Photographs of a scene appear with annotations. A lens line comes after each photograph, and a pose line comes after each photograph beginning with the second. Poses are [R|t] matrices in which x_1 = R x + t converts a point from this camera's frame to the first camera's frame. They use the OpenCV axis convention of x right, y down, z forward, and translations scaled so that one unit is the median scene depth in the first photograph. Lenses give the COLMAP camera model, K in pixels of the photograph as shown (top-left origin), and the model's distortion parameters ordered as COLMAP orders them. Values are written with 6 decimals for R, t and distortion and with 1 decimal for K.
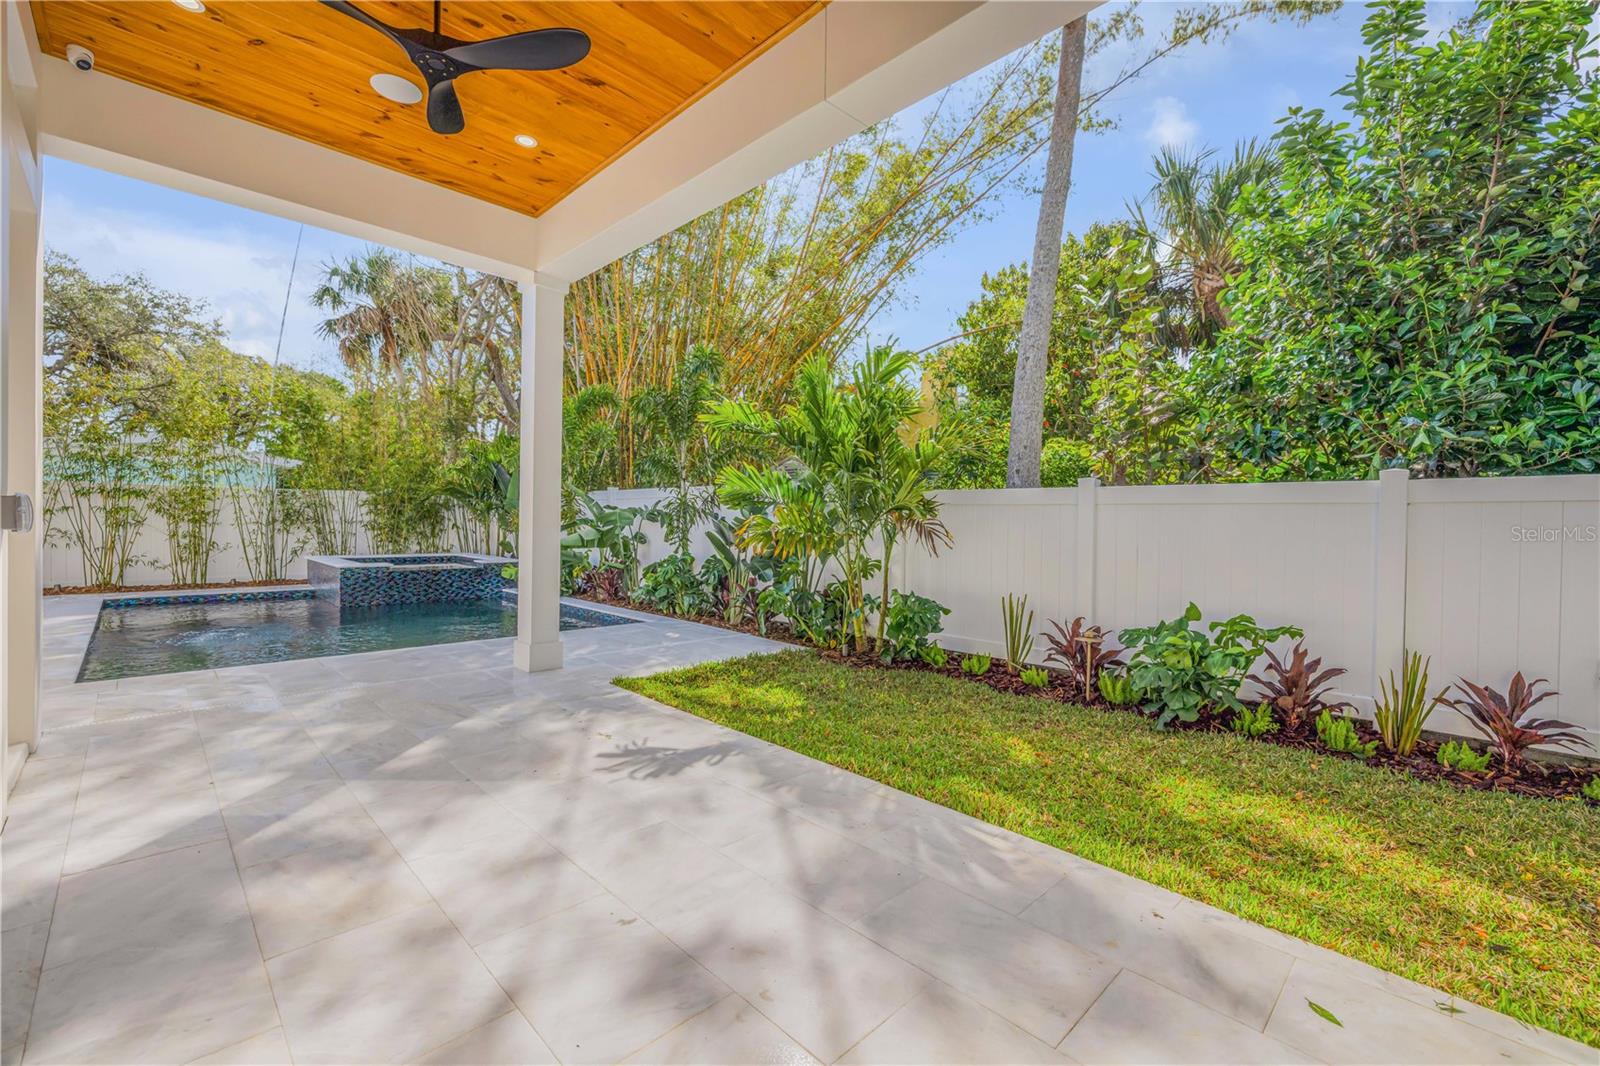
lens RADIAL K [[673.9, 0, 787.8], [0, 673.9, 527.8], [0, 0, 1]] dist [-0.001133, 0.000604]
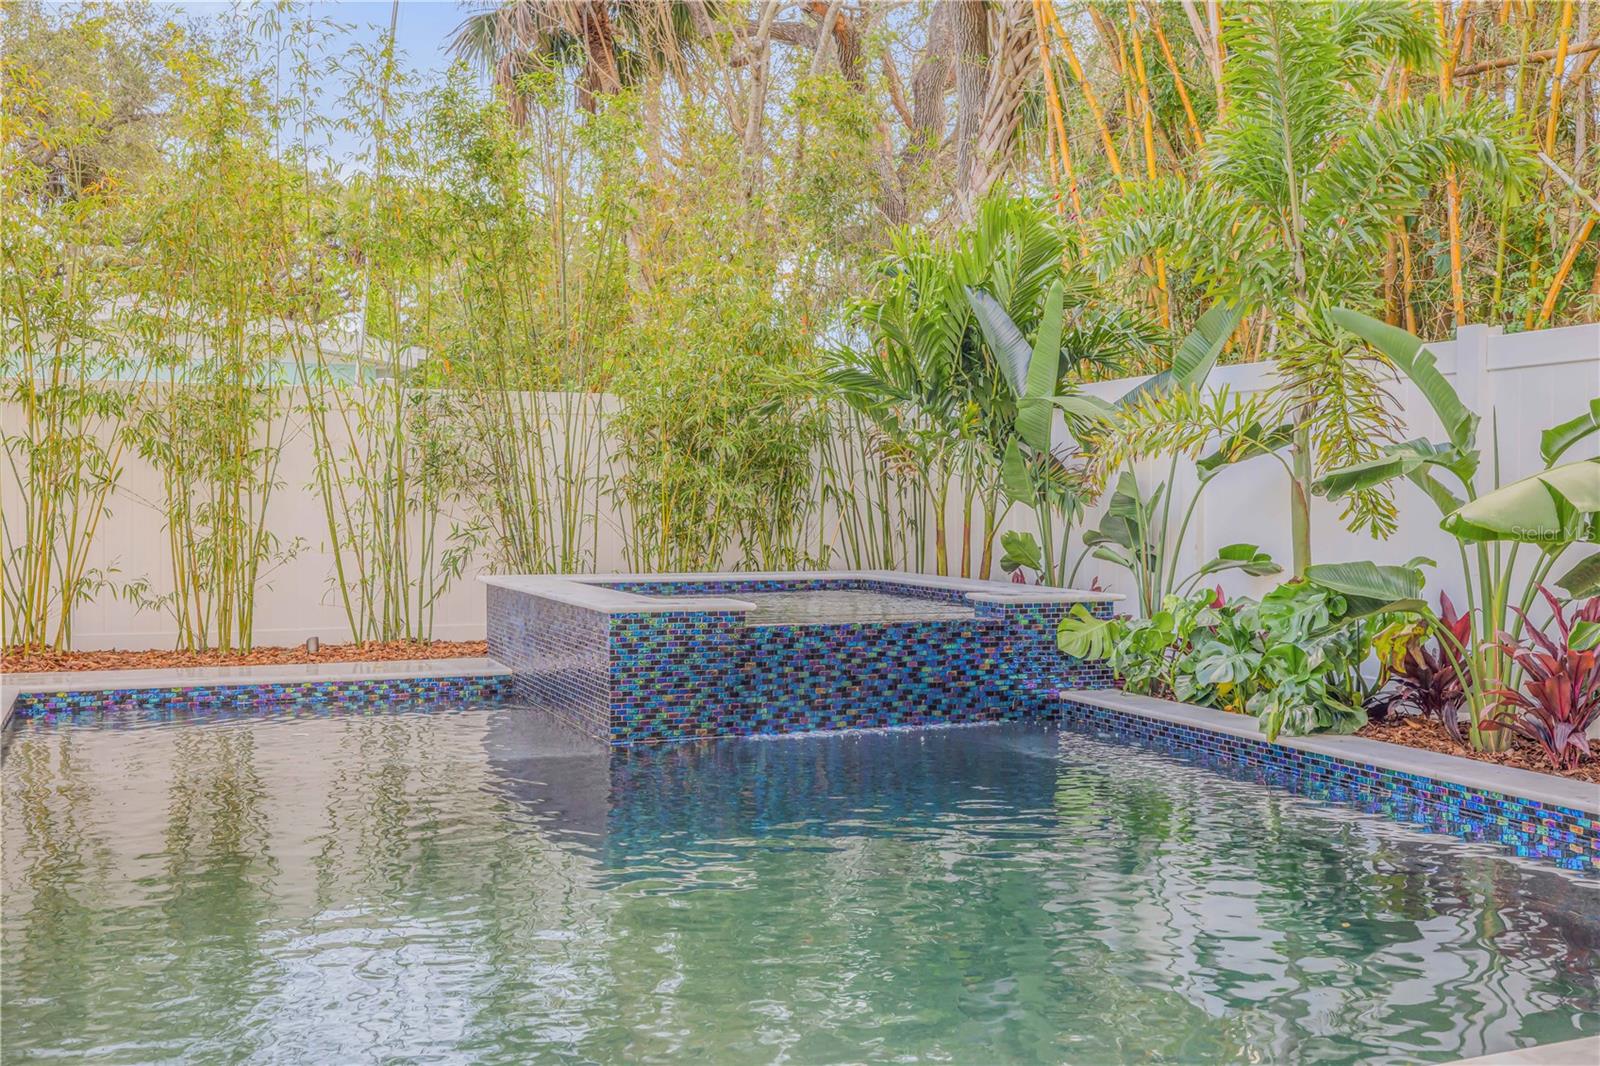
lens RADIAL K [[1550.9, 0, 782.7], [0, 1550.9, 516.6], [0, 0, 1]] dist [0.003897, 0.000000]
pose [[0.931119, -0.006907, -0.364650, -0.289160], [0.004918, 0.999968, -0.006383, 0.017843], [0.364682, 0.004150, 0.931123, 0.323303]]
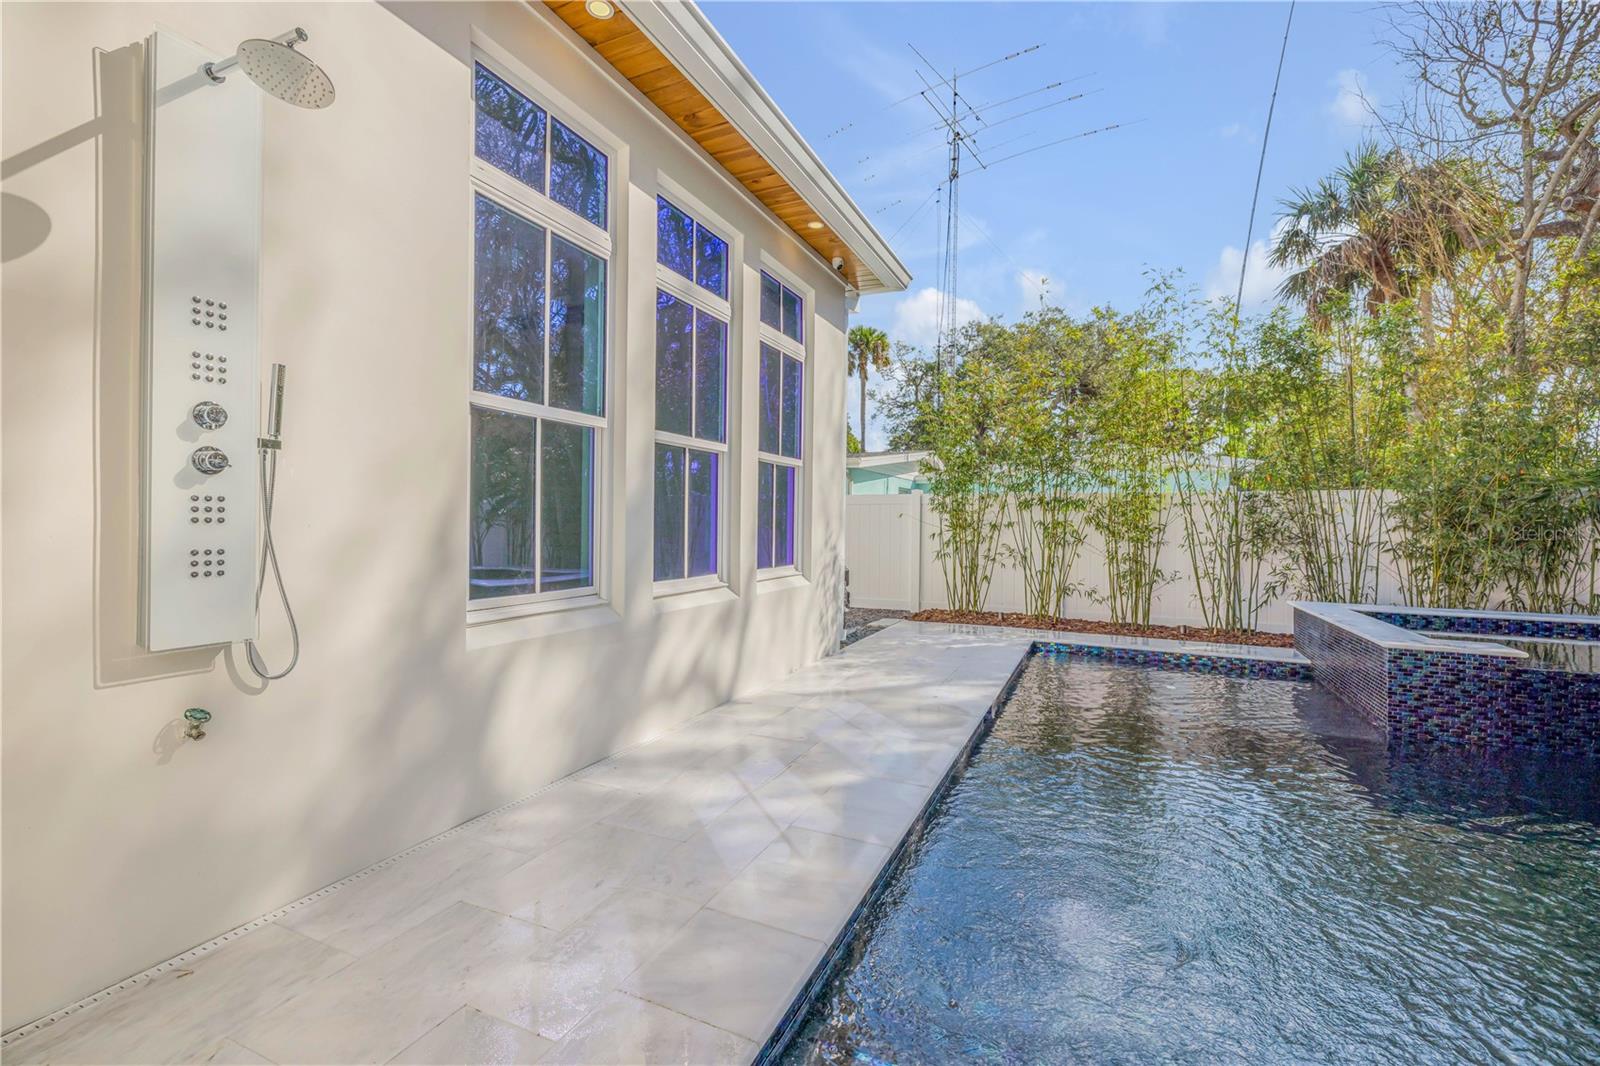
lens RADIAL K [[673.9, 0, 799.1], [0, 673.9, 522.2], [0, 0, 1]] dist [-0.001133, 0.000604]
pose [[0.358540, -0.008932, -0.933471, -0.322722], [-0.017842, 0.999706, -0.016419, -0.010268], [0.933344, 0.022542, 0.358276, 0.388241]]
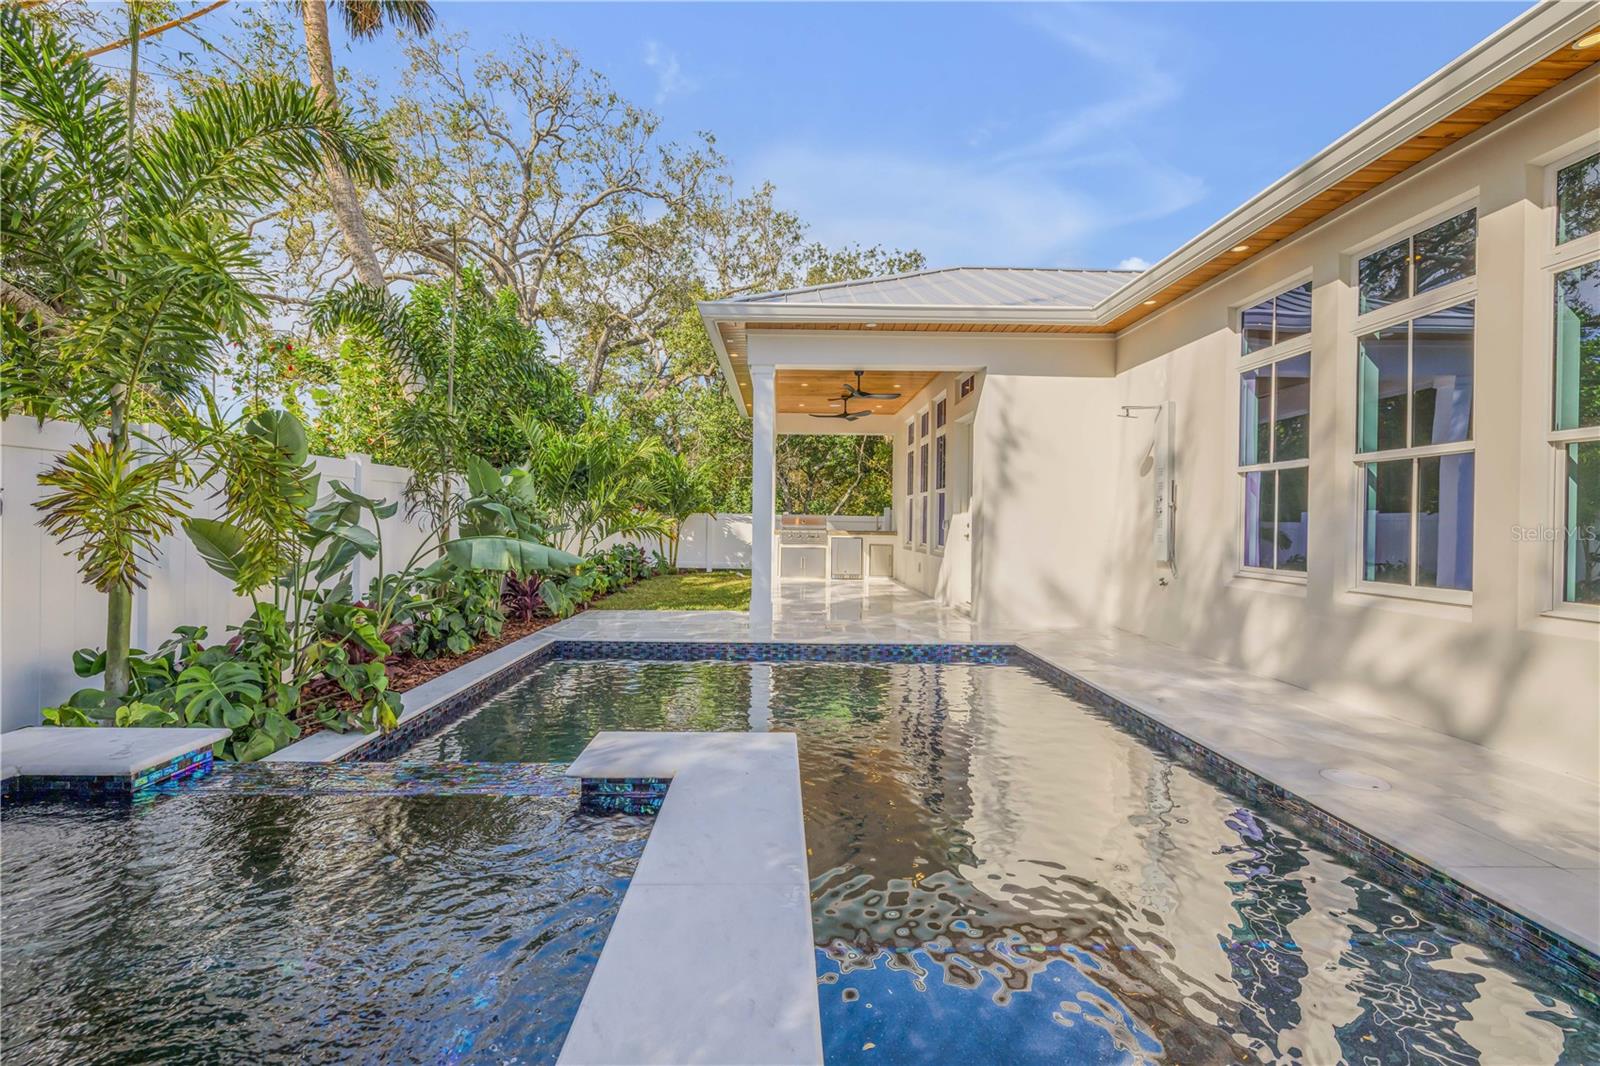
lens RADIAL K [[673.9, 0, 795.3], [0, 673.9, 522.9], [0, 0, 1]] dist [-0.001133, 0.000604]
pose [[-0.729423, -0.024032, 0.683641, -0.698869], [-0.011117, 0.999667, 0.023280, -0.025345], [-0.683973, 0.009381, -0.729447, 0.980750]]
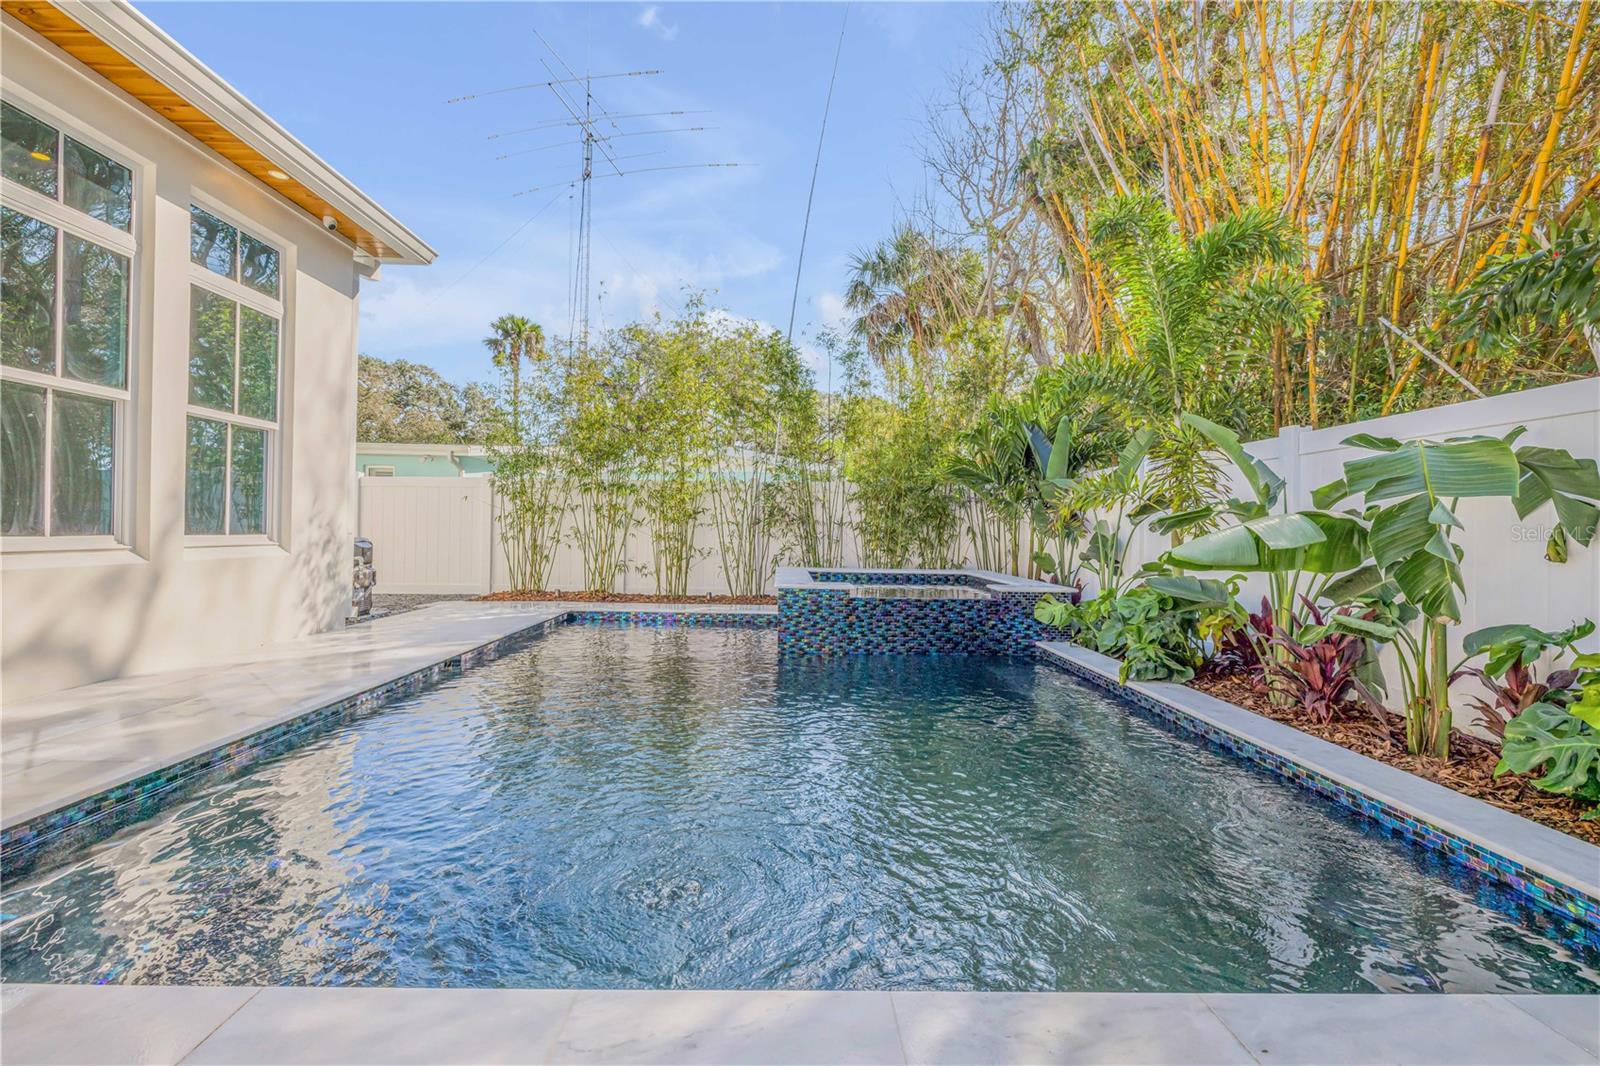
lens RADIAL K [[673.9, 0, 792.3], [0, 673.9, 524.4], [0, 0, 1]] dist [-0.001133, 0.000604]
pose [[0.728512, -0.009279, -0.684970, -0.199519], [-0.013027, 0.999540, -0.027395, 0.015420], [0.684909, 0.028880, 0.728056, 0.478934]]
